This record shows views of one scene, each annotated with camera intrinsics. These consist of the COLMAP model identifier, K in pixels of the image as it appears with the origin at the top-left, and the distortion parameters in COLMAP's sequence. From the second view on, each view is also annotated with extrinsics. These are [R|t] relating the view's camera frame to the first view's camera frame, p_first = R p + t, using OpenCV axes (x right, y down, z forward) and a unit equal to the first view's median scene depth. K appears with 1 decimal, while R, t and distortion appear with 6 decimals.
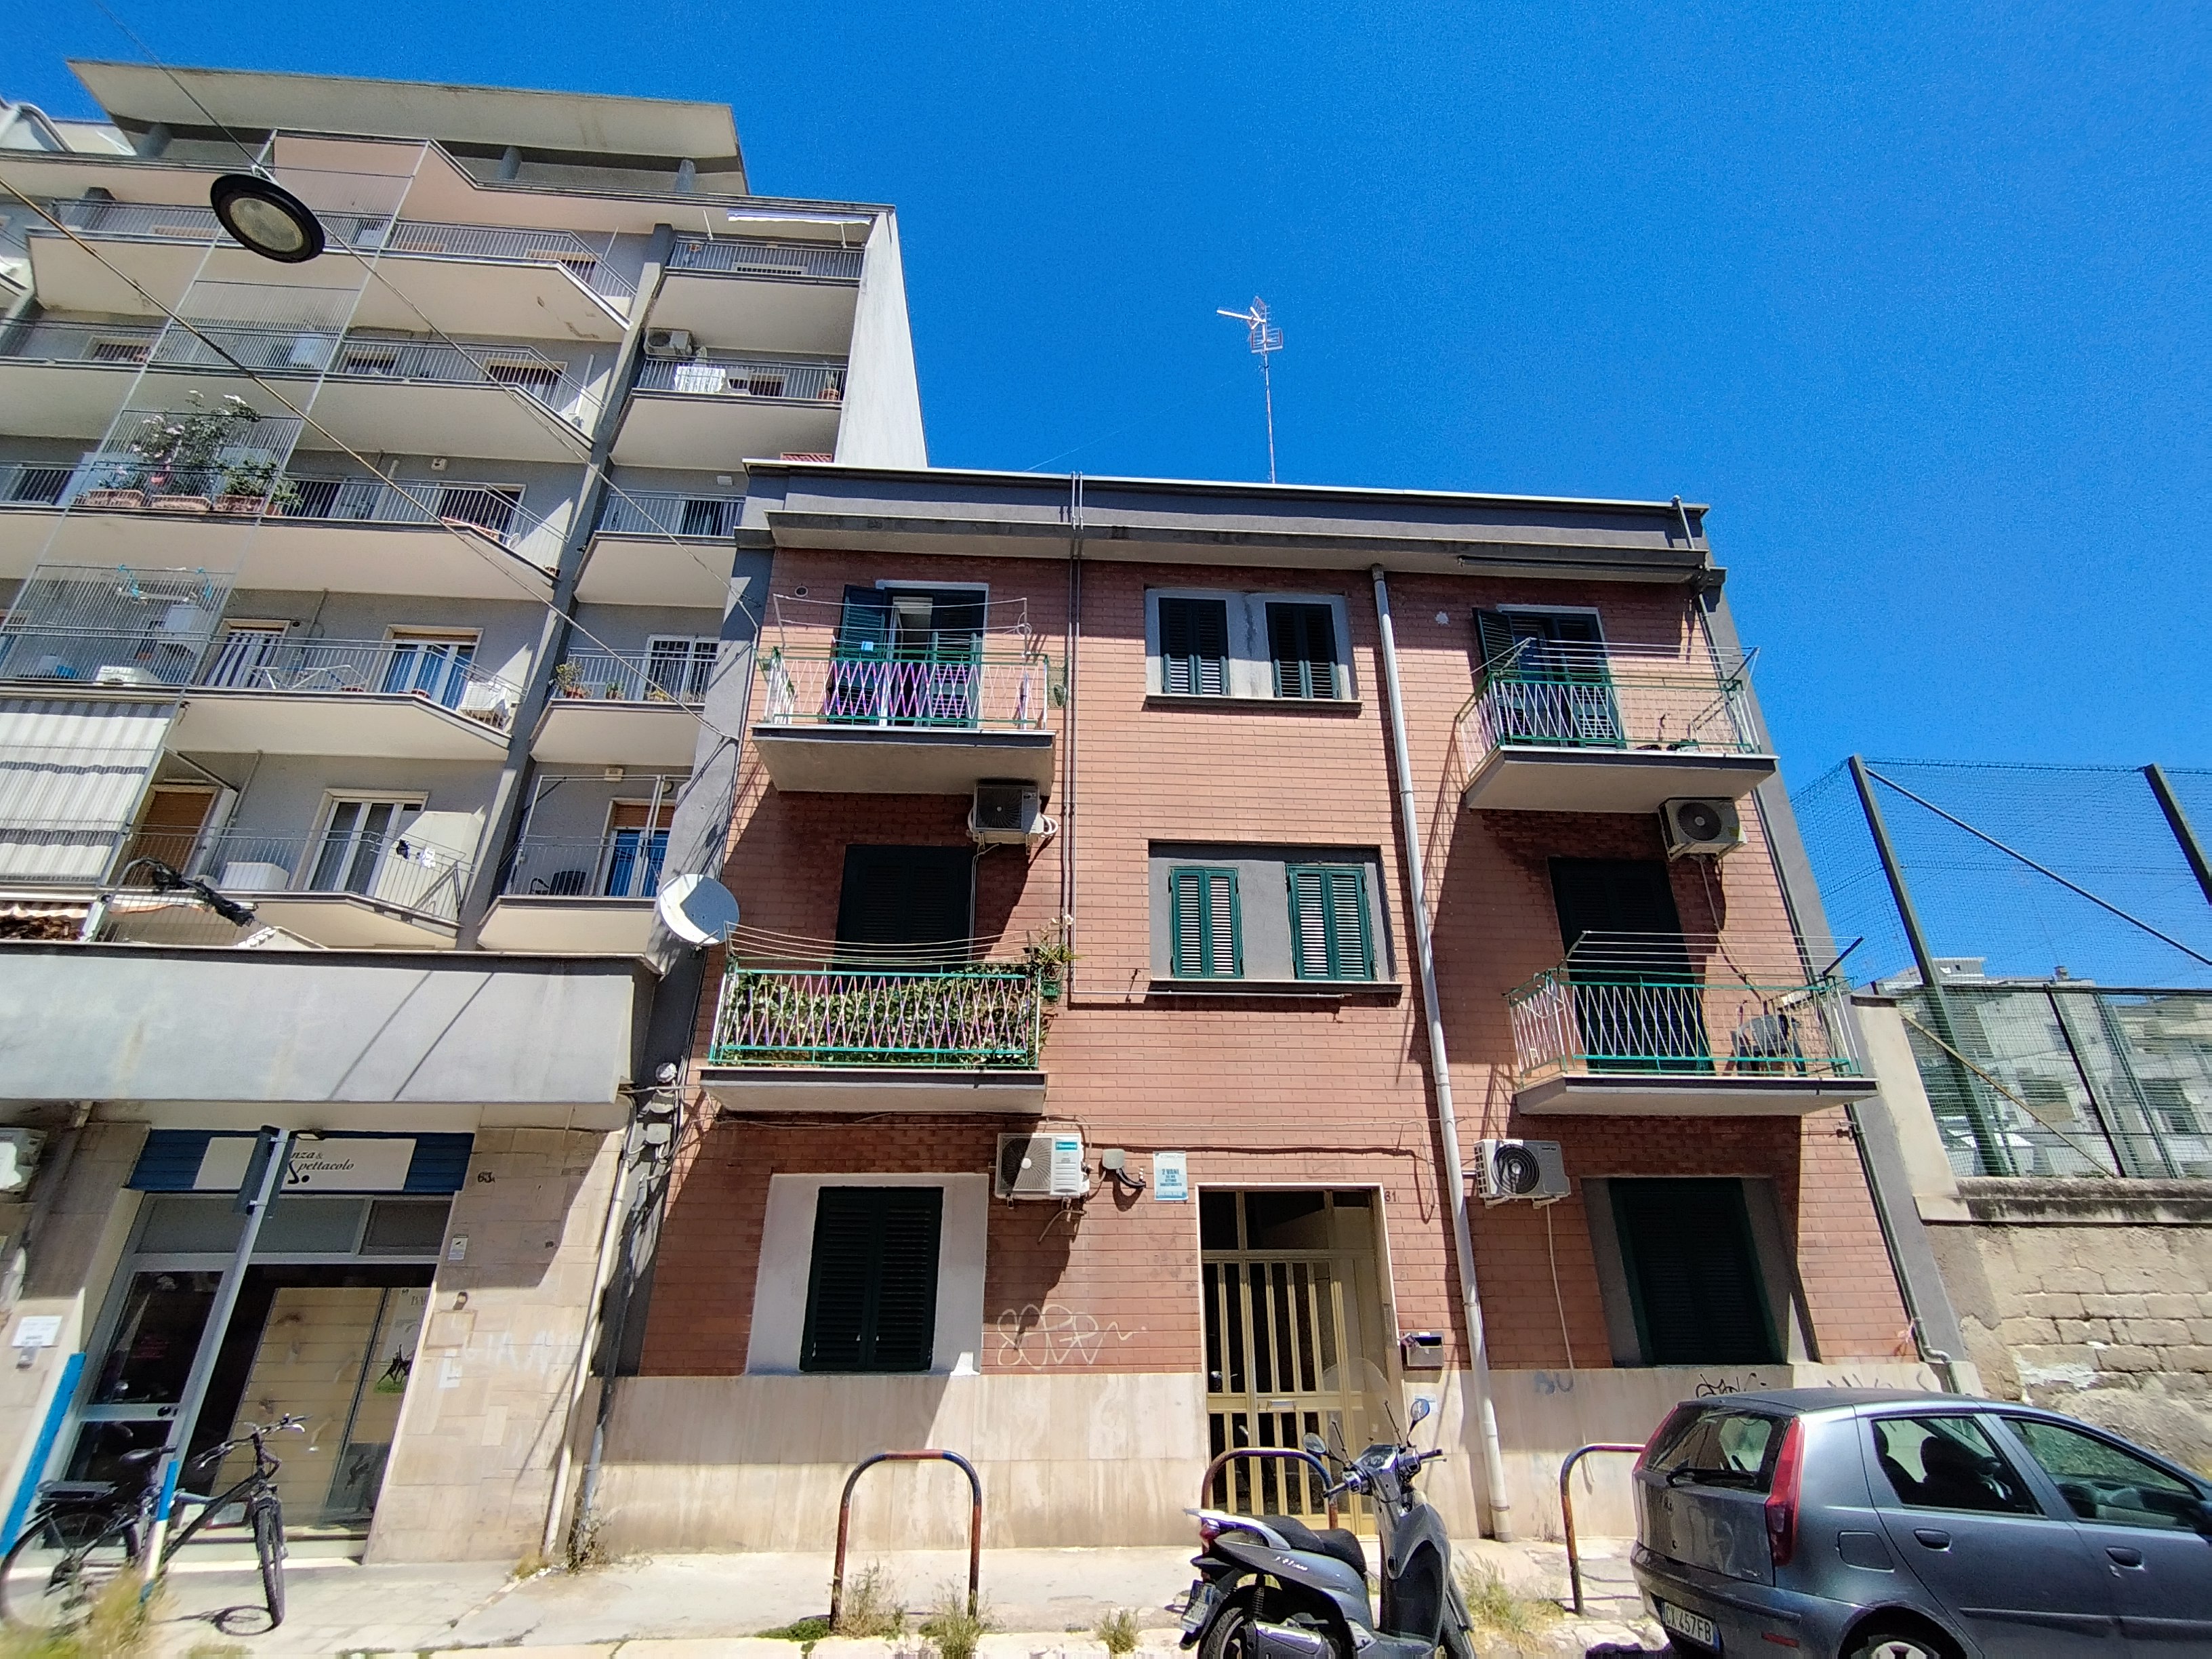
lens RADIAL K [[1014.0, 0, 1097.6], [0, 1014.0, 847.7], [0, 0, 1]] dist [-0.004425, 0.001339]
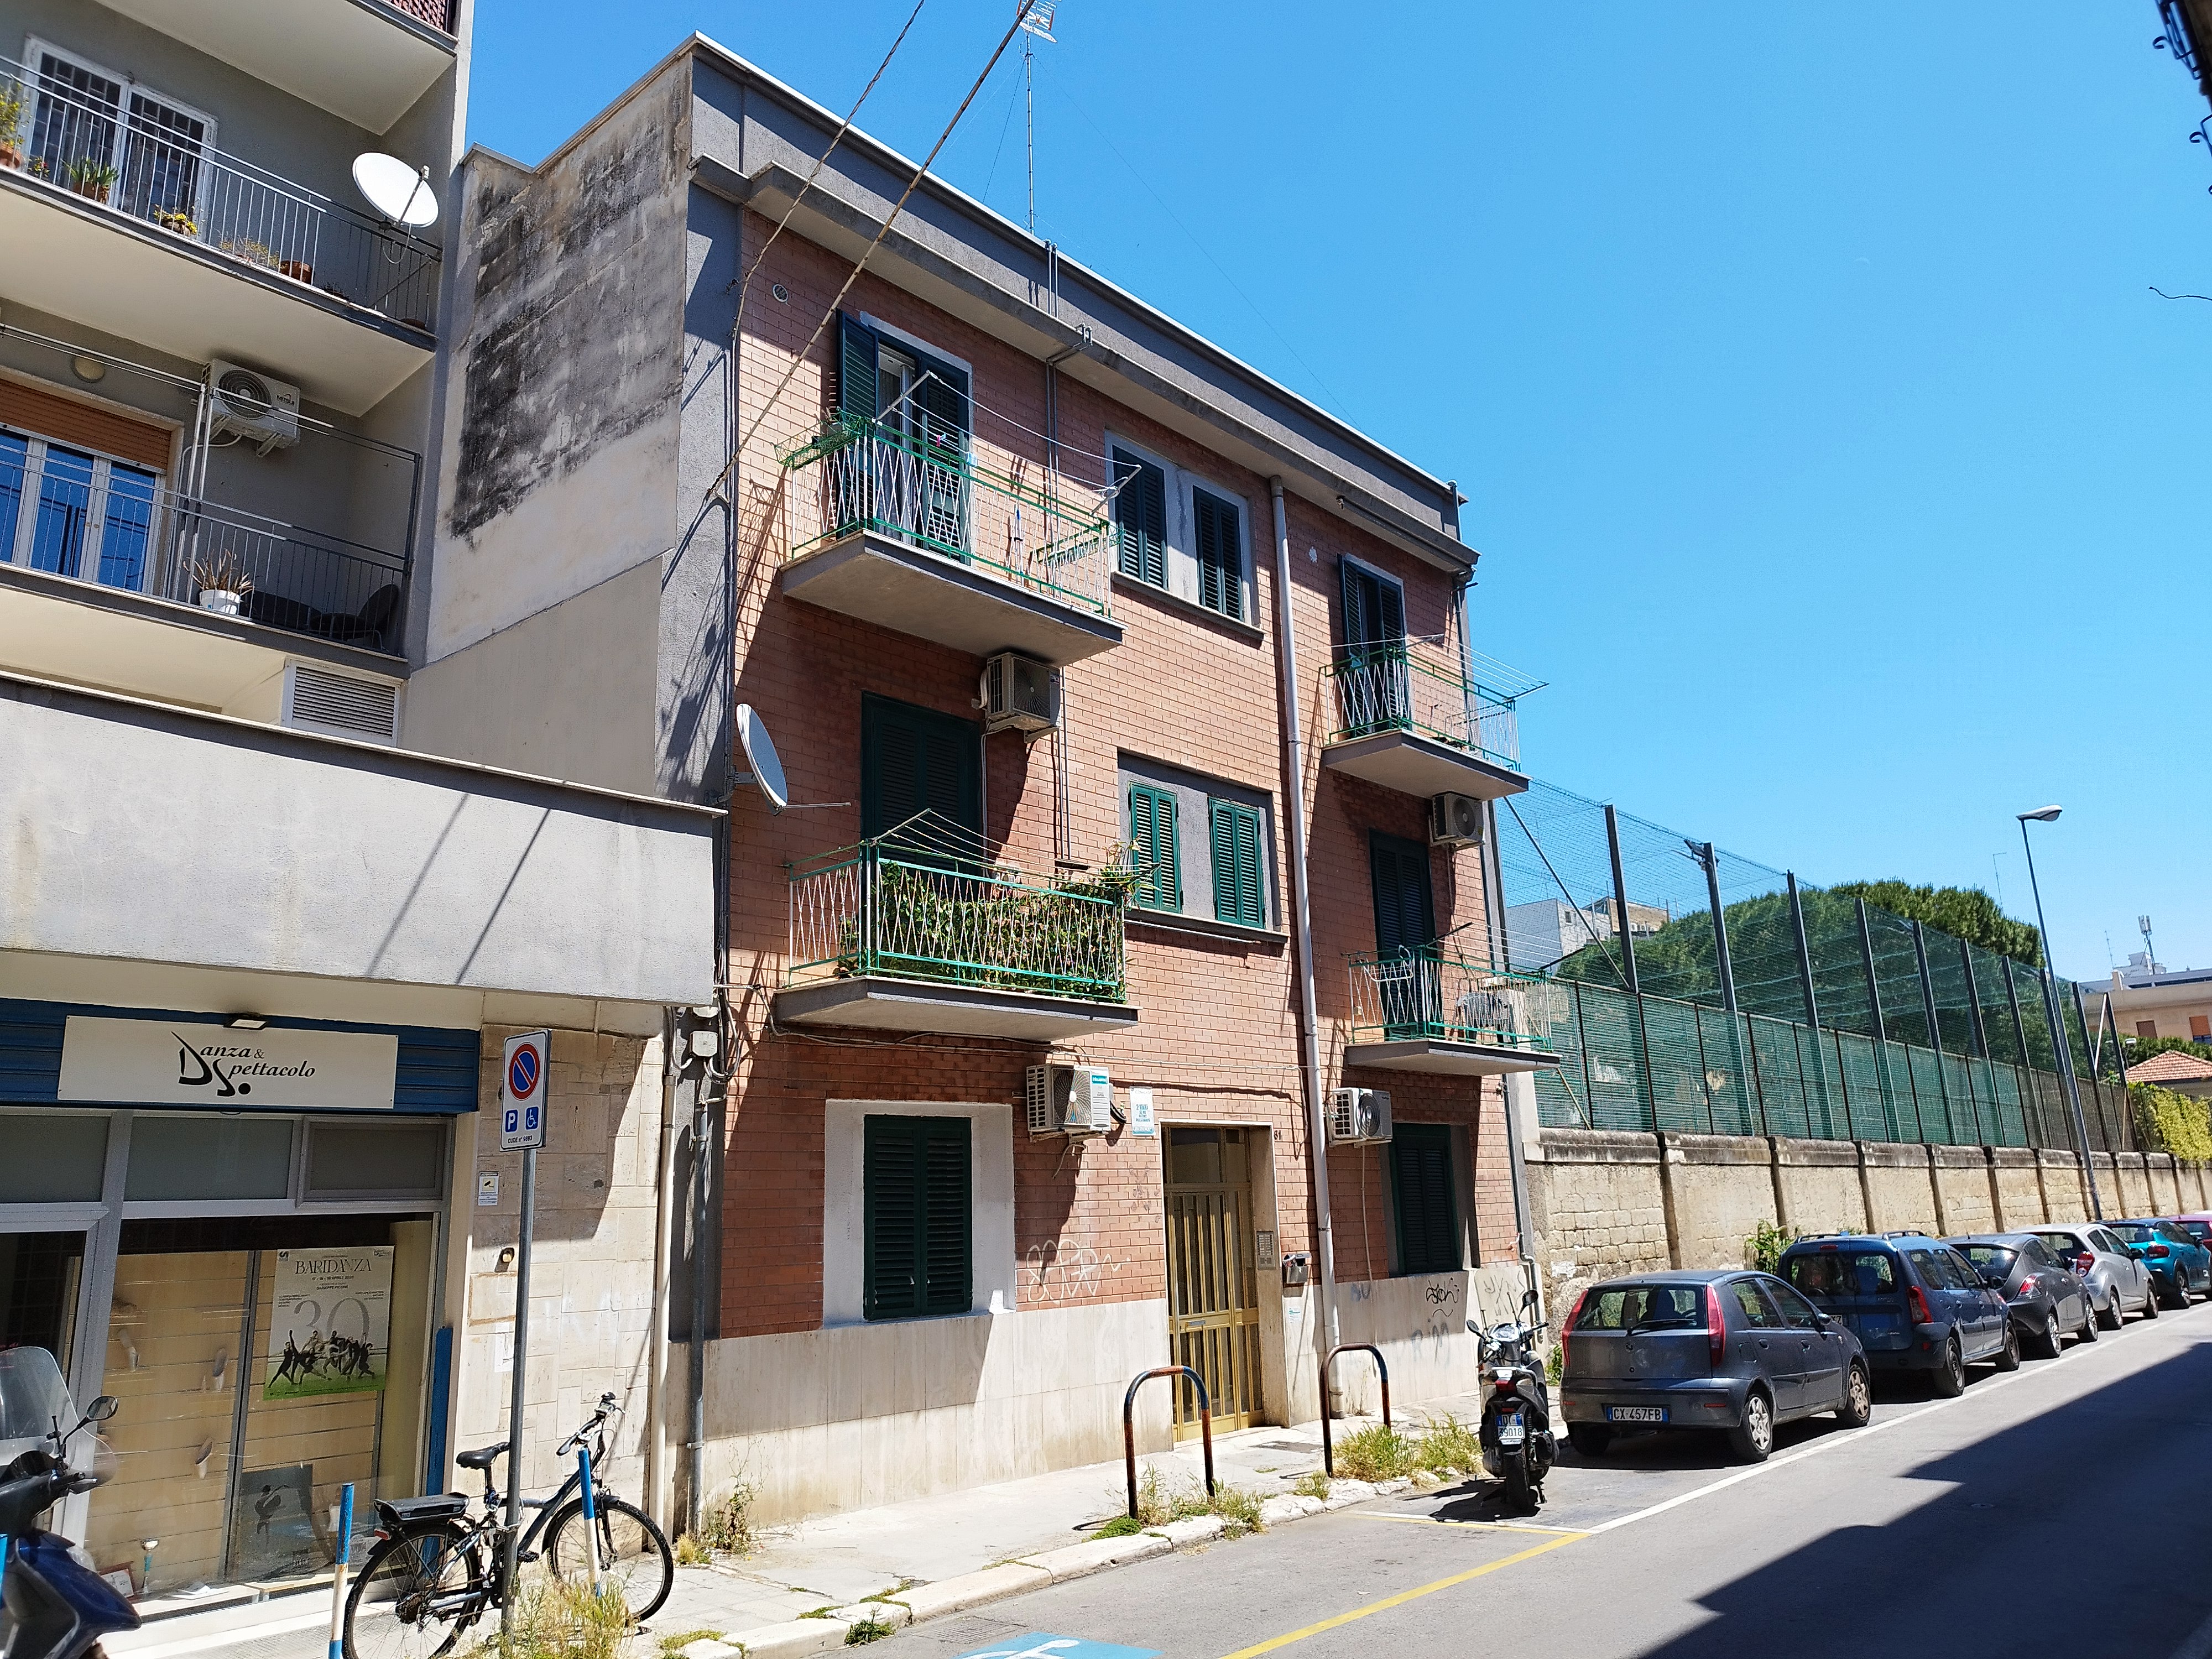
lens RADIAL K [[1613.2, 0, 1073.0], [0, 1613.2, 818.9], [0, 0, 1]] dist [0.047879, -0.040983]
pose [[0.721696, 0.147170, 0.676384, -1.082605], [-0.254540, 0.965098, 0.061603, -0.028465], [-0.643711, -0.216626, 0.733968, -0.041693]]
